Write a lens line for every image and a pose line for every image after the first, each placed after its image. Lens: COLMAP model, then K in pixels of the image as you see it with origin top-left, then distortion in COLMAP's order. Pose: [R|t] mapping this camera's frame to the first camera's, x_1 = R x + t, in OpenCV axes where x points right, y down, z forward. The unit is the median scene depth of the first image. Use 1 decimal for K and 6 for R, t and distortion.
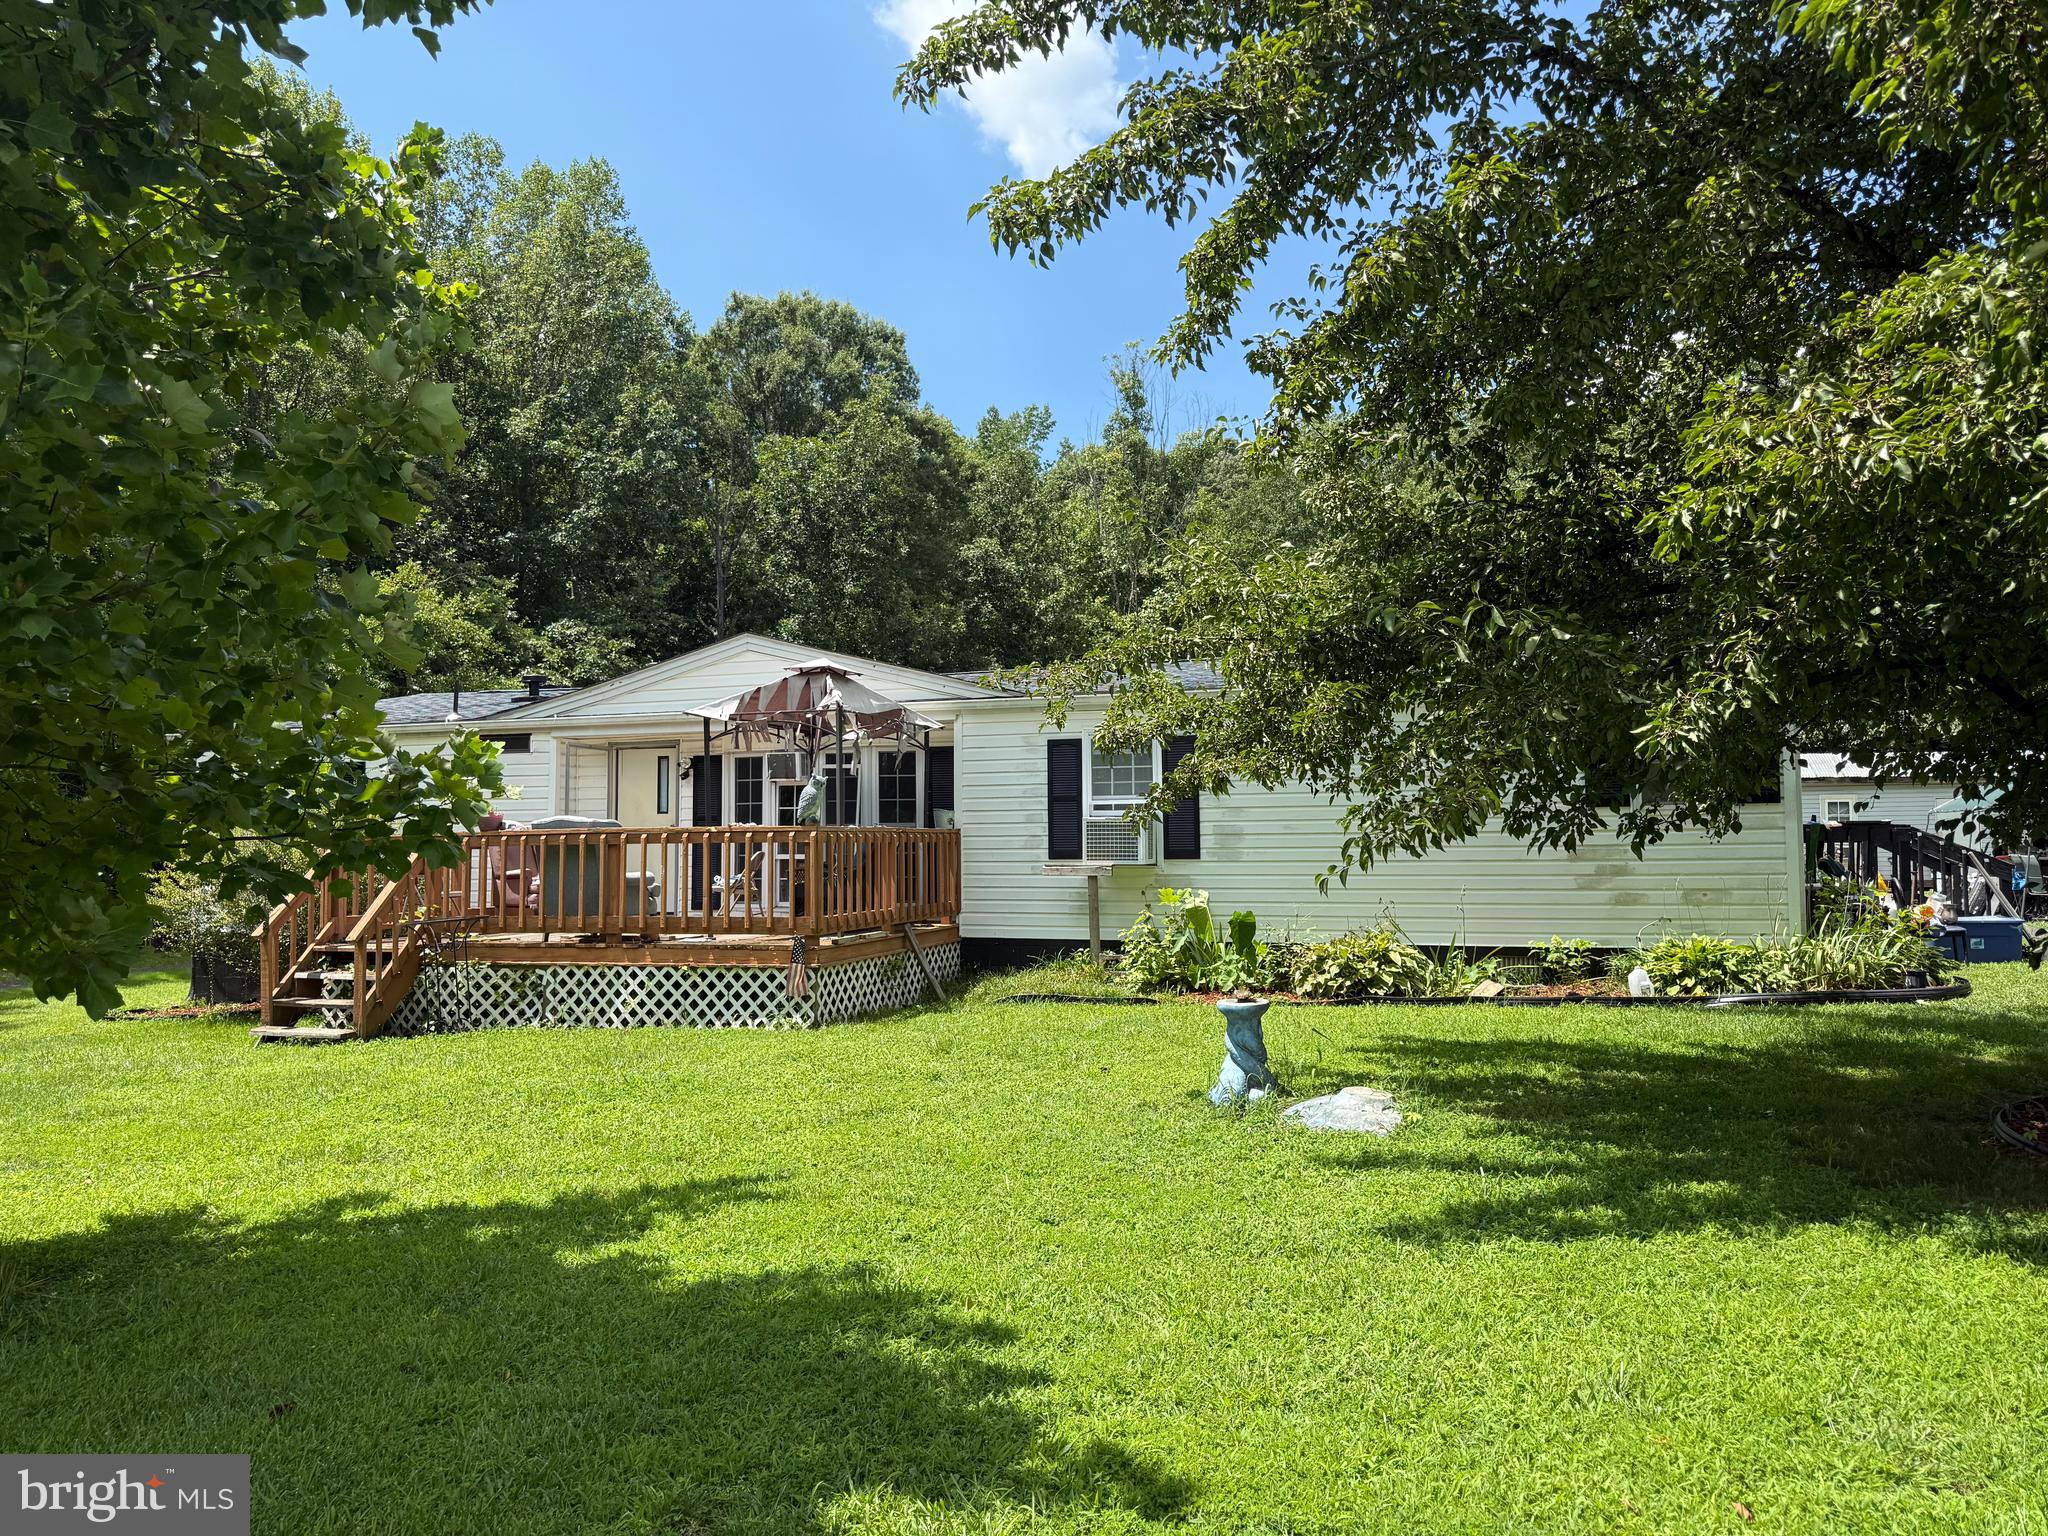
lens RADIAL K [[1473.0, 0, 1024.0], [0, 1473.0, 768.0], [0, 0, 1]] dist [0.101716, -0.104448]
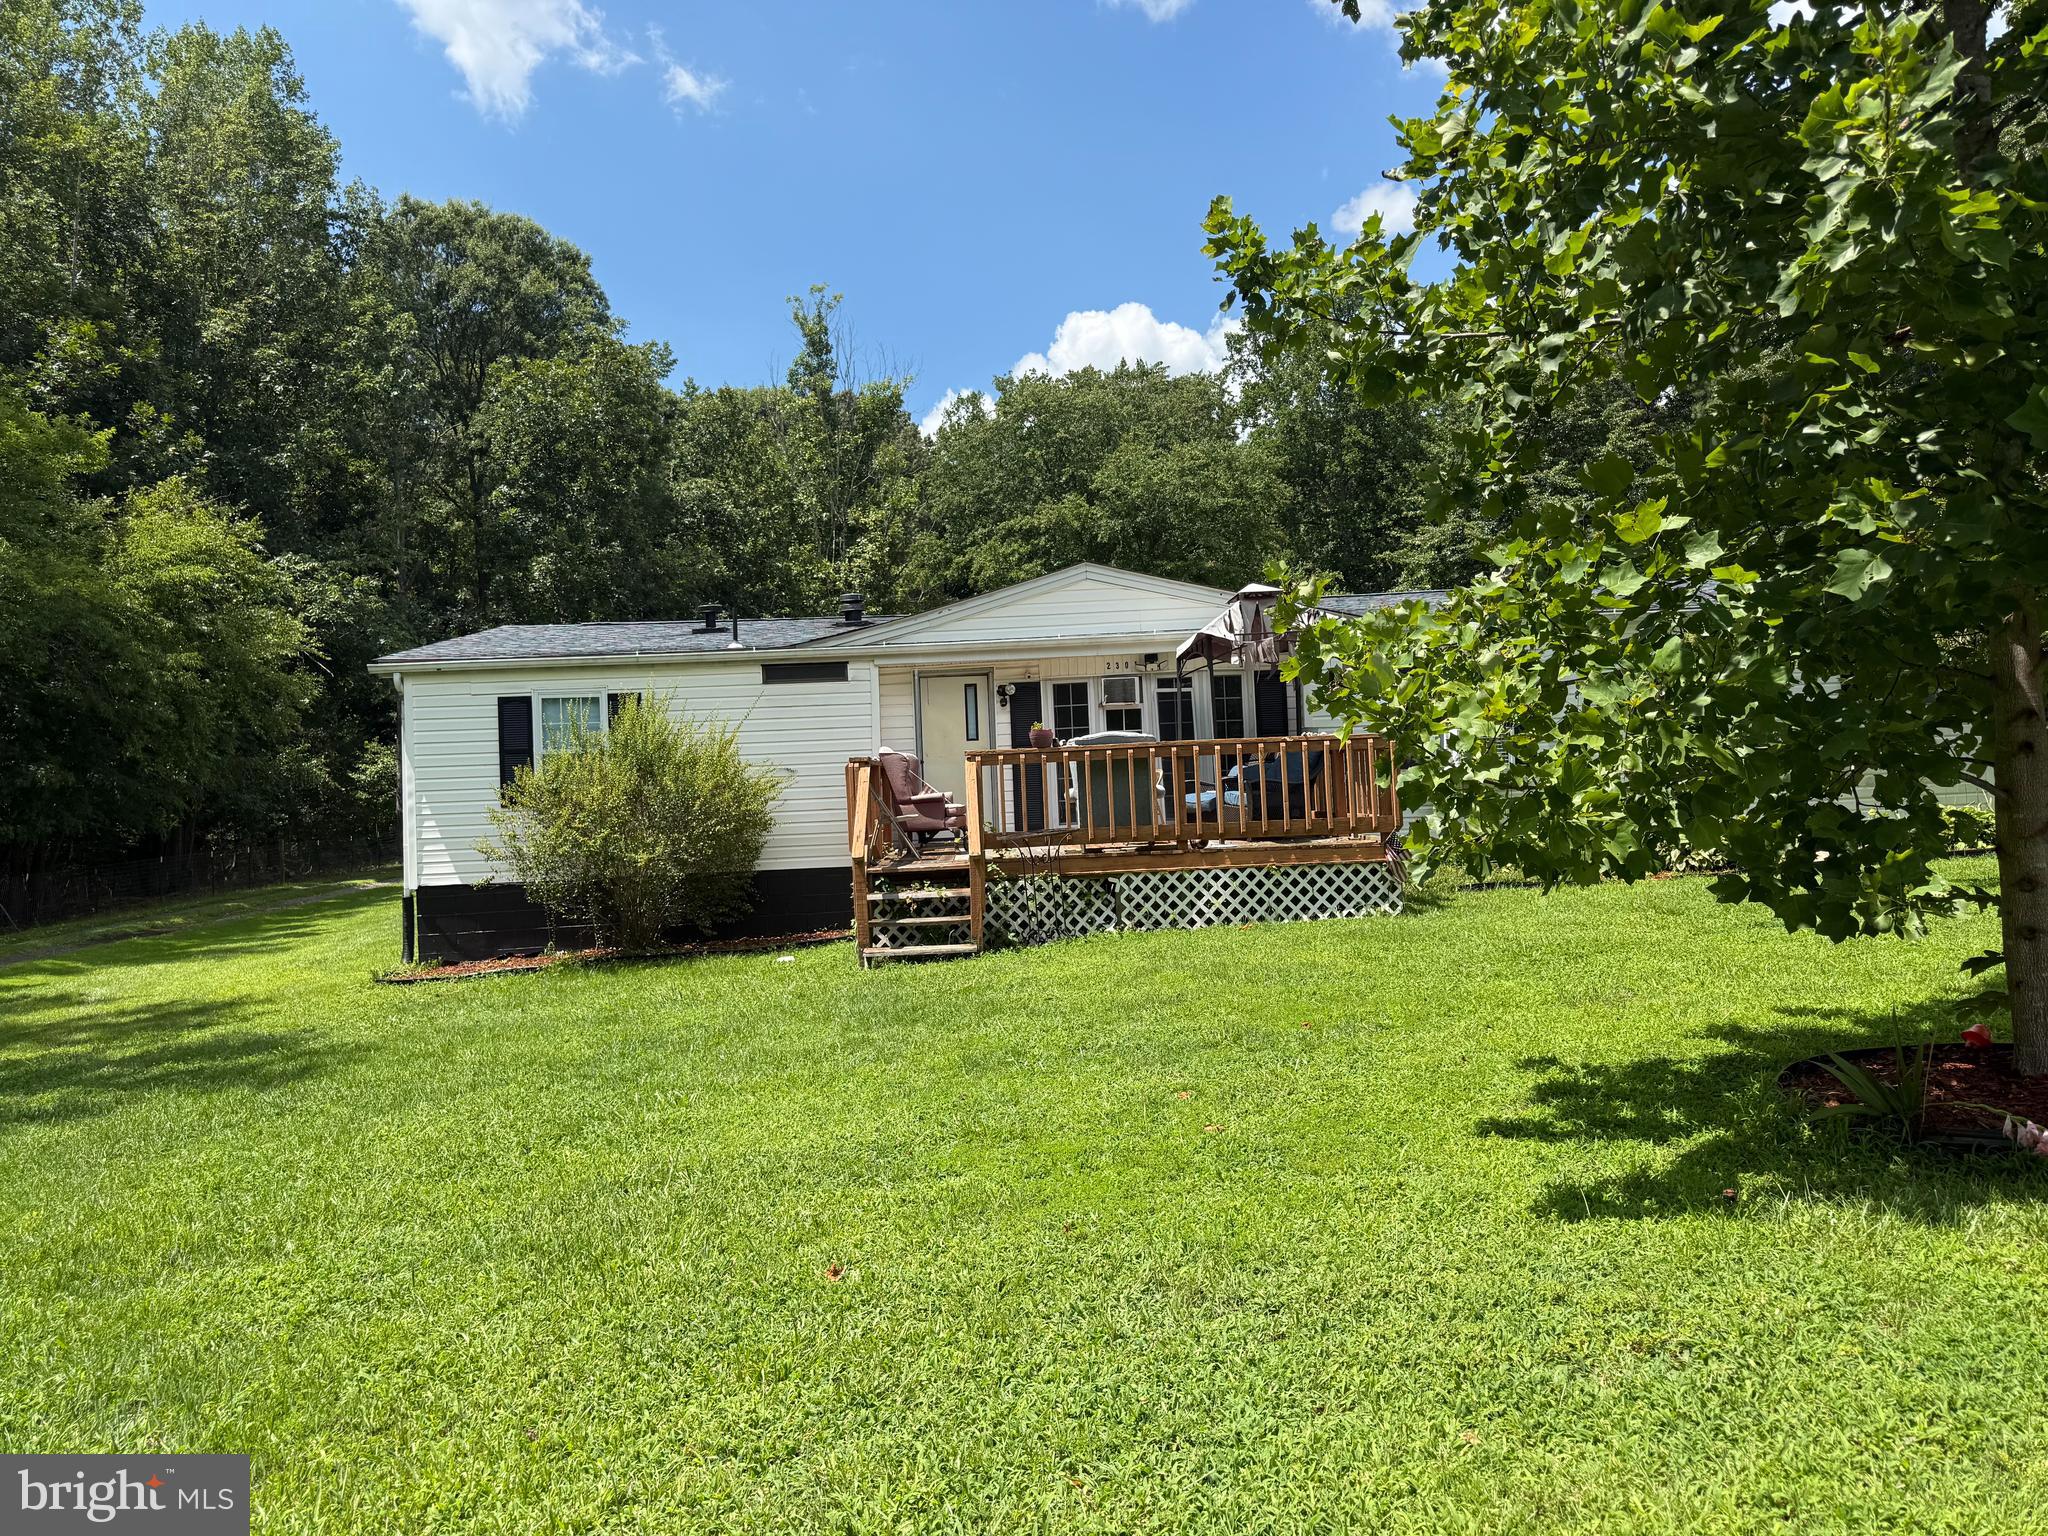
lens RADIAL K [[1473.0, 0, 1024.0], [0, 1473.0, 768.0], [0, 0, 1]] dist [0.101716, -0.104448]
pose [[0.946009, -0.026092, 0.323087, -0.719805], [0.016439, 0.999334, 0.032570, 0.023275], [-0.323722, -0.025500, 0.945809, 0.039924]]
